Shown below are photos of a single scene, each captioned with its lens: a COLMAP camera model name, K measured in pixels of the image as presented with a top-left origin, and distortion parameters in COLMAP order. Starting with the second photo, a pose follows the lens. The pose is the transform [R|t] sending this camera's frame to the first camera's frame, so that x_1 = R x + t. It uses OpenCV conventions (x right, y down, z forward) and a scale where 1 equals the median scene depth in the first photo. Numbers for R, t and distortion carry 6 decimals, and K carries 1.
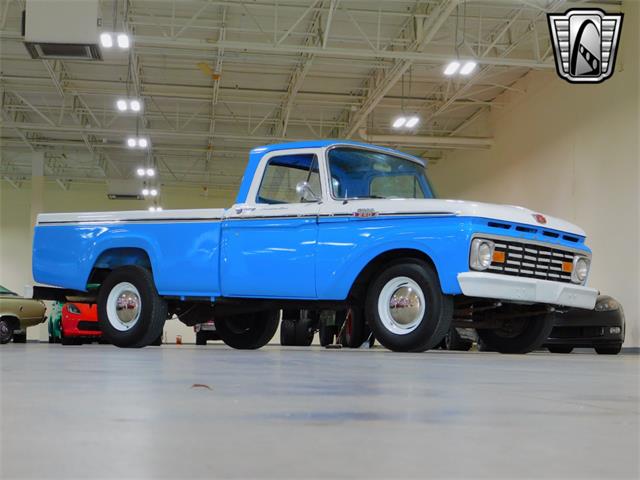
lens RADIAL K [[1353.2, 0, 320.2], [0, 1353.2, 227.3], [0, 0, 1]] dist [0.068551, -0.187396]
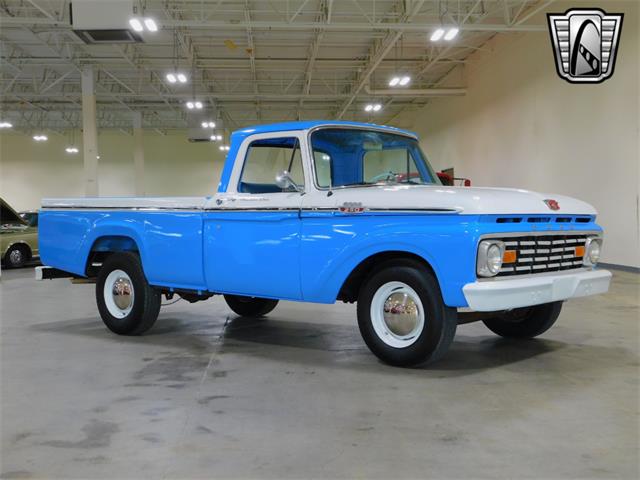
lens RADIAL K [[891.7, 0, 320.0], [0, 891.7, 240.0], [0, 0, 1]] dist [0.004661, 0.032320]
pose [[0.998603, -0.040187, -0.034310, 0.029204], [0.043509, 0.993799, 0.102321, -0.045840], [0.029985, -0.103671, 0.994160, 0.394861]]
